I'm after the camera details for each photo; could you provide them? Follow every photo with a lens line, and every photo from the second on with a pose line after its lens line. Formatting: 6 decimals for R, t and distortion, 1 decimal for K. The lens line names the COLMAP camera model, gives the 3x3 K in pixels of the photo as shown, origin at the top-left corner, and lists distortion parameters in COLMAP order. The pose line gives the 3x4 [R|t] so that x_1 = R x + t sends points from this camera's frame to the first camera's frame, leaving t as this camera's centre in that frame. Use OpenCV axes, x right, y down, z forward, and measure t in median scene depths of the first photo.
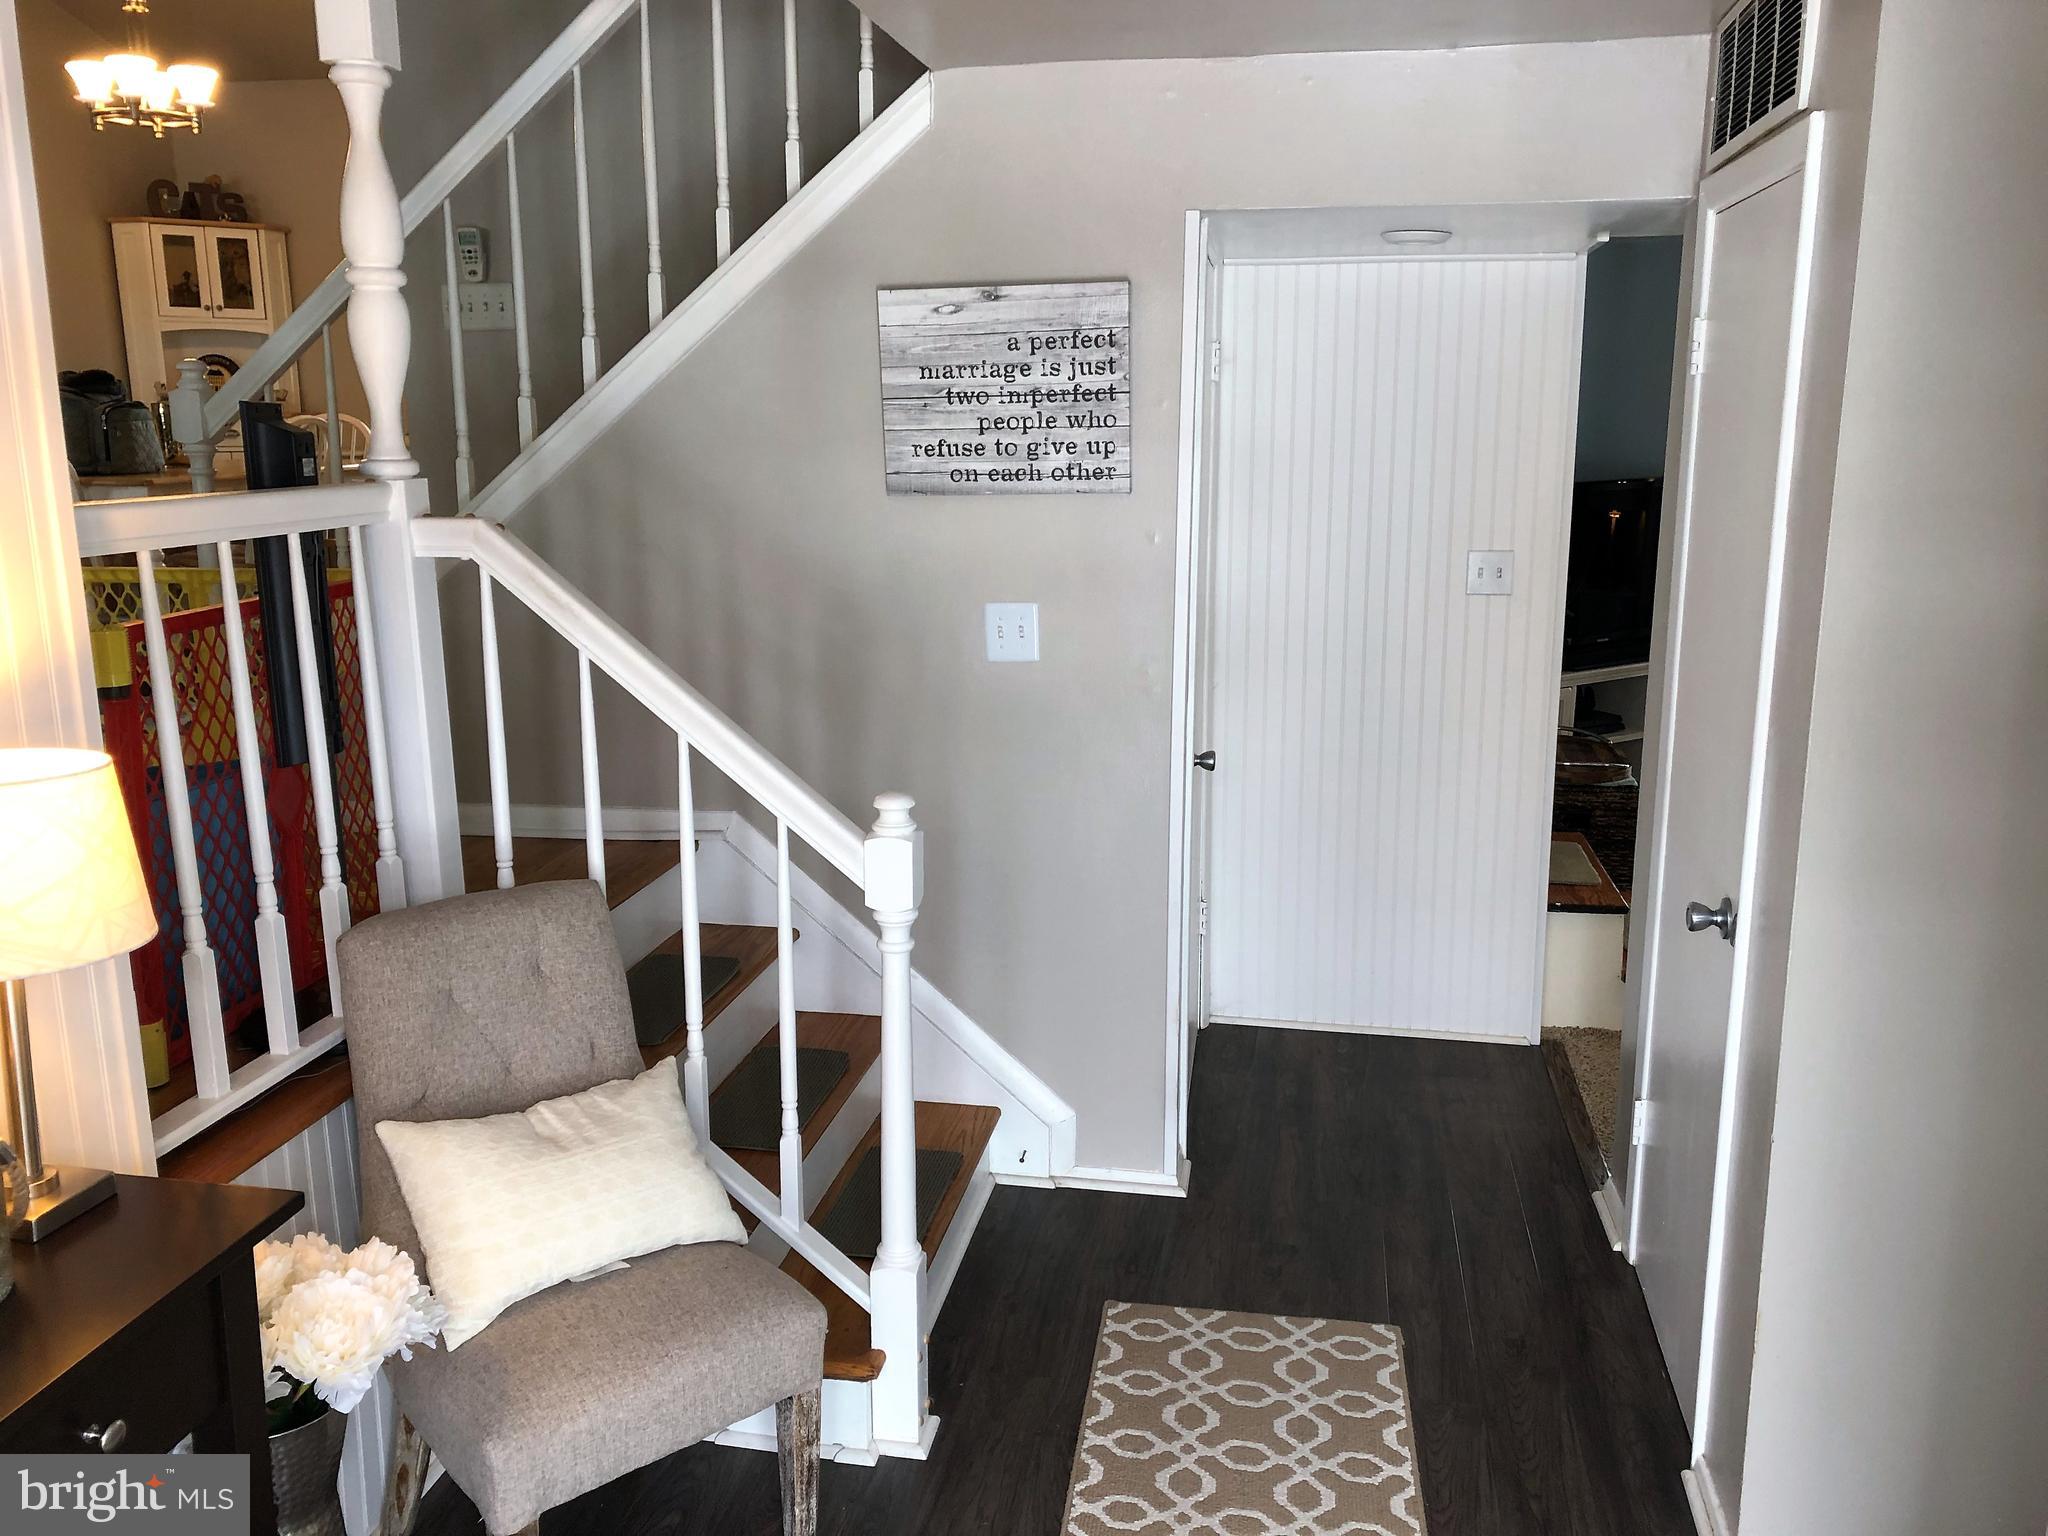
lens RADIAL K [[1677.7, 0, 1025.9], [0, 1677.7, 767.2], [0, 0, 1]] dist [0.037906, -0.015035]
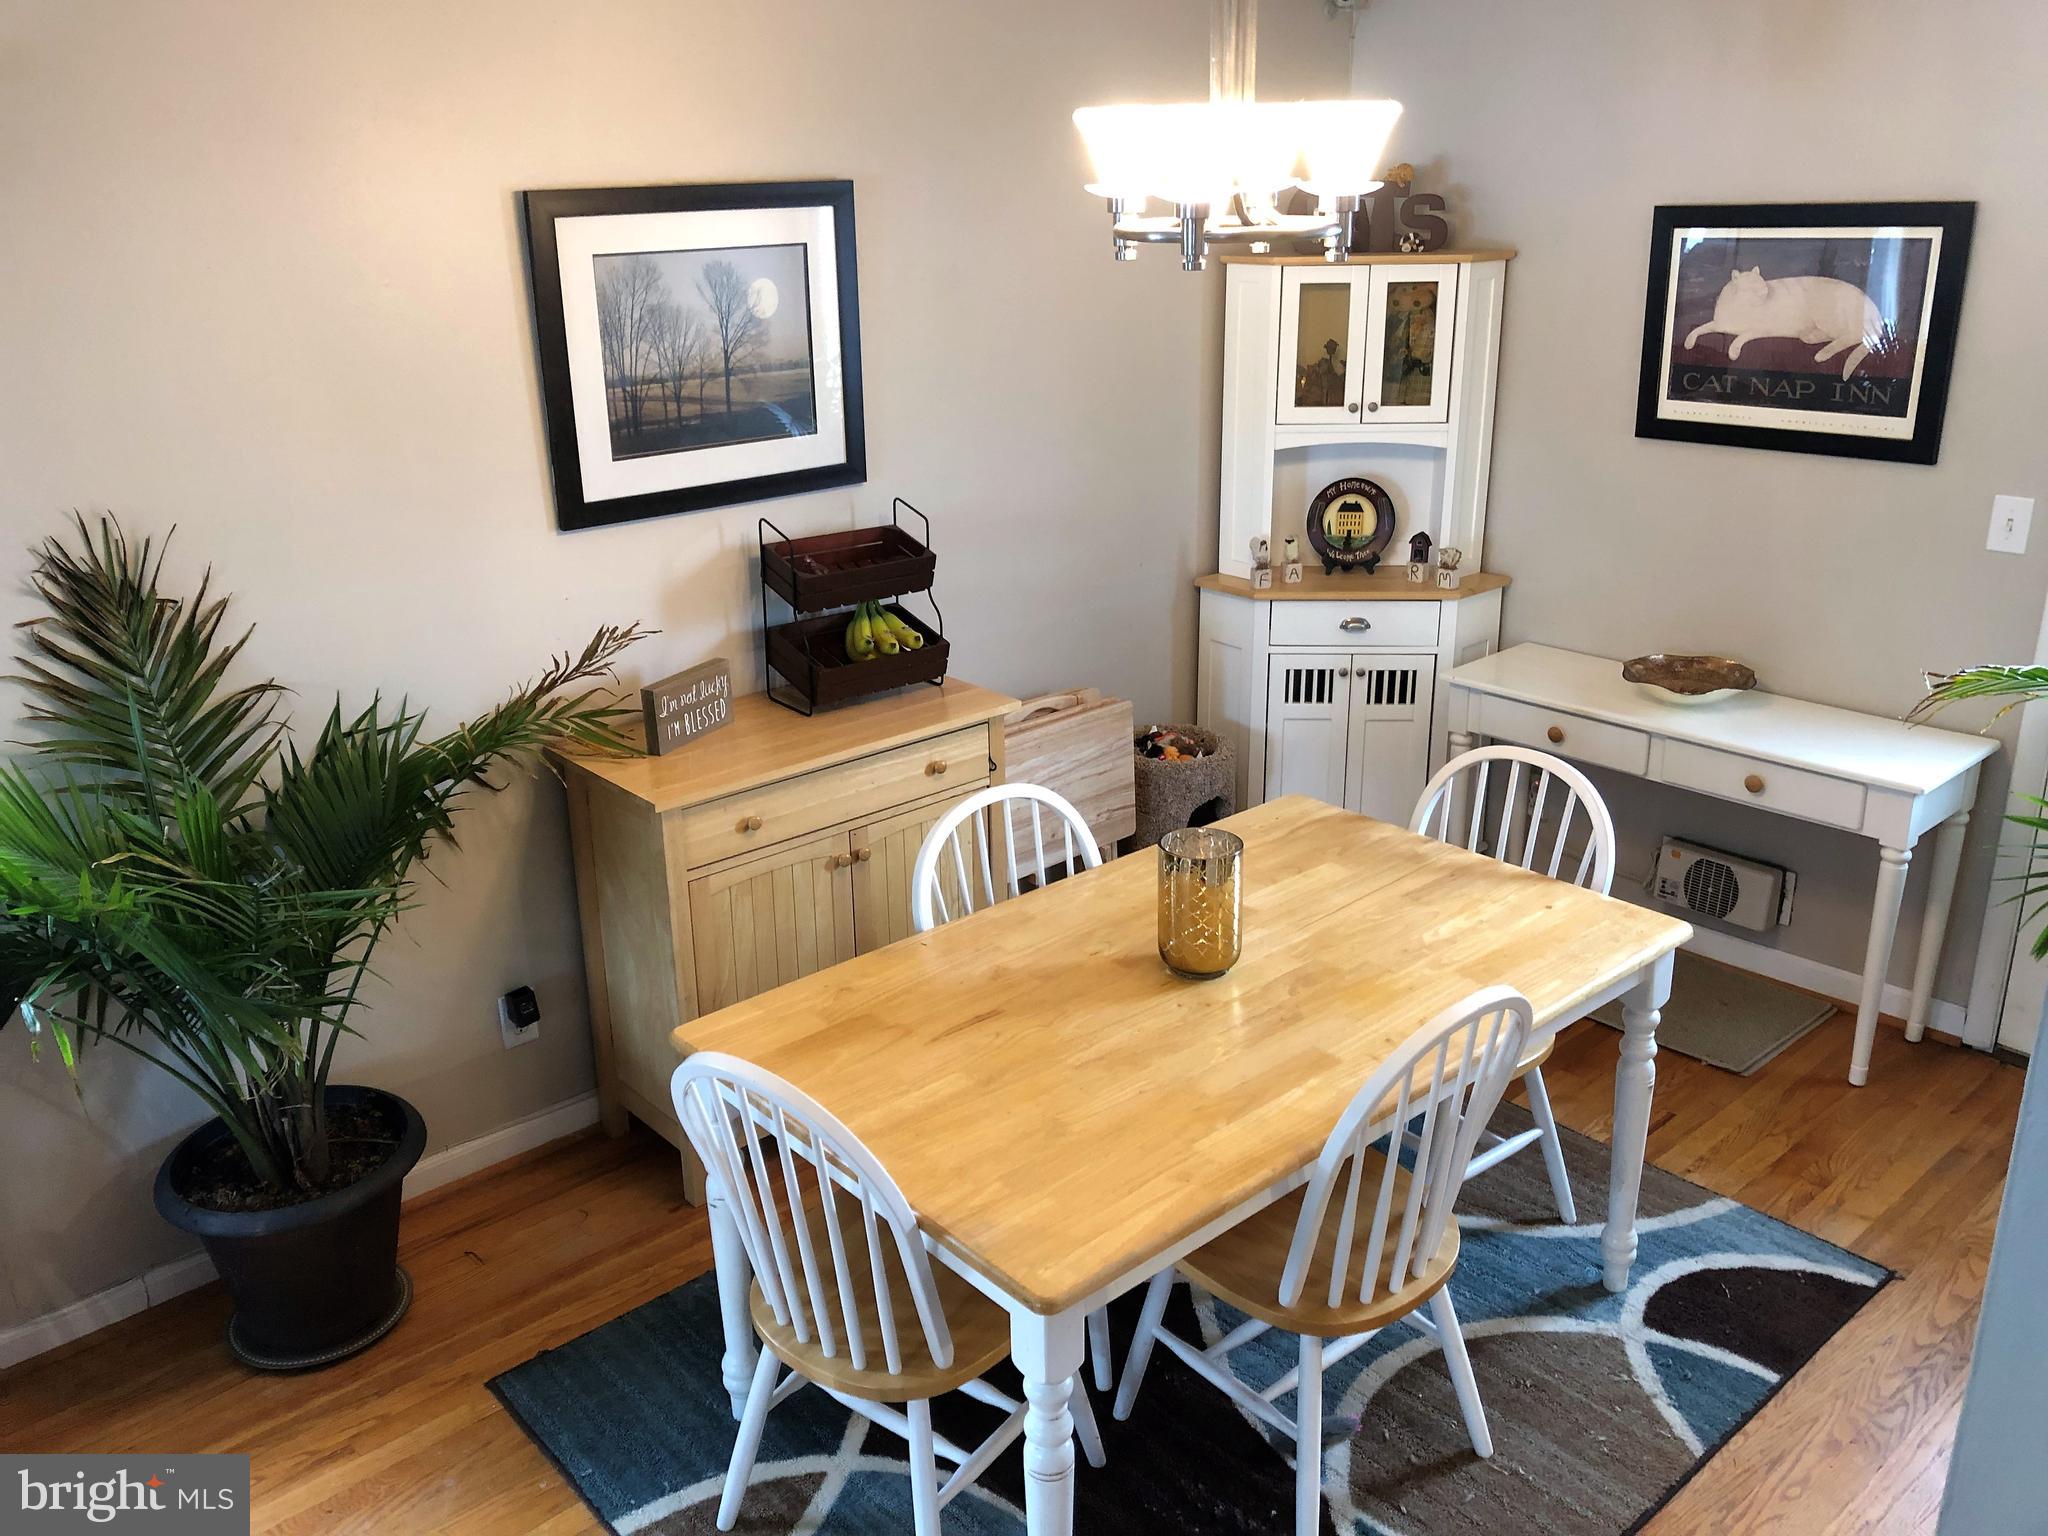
lens RADIAL K [[1677.7, 0, 1022.9], [0, 1677.7, 772.8], [0, 0, 1]] dist [0.037906, -0.015035]
pose [[0.793892, 0.194292, -0.576183, -0.220540], [-0.115716, 0.978534, 0.170529, -0.233647], [0.596947, -0.068708, 0.799333, 0.471321]]
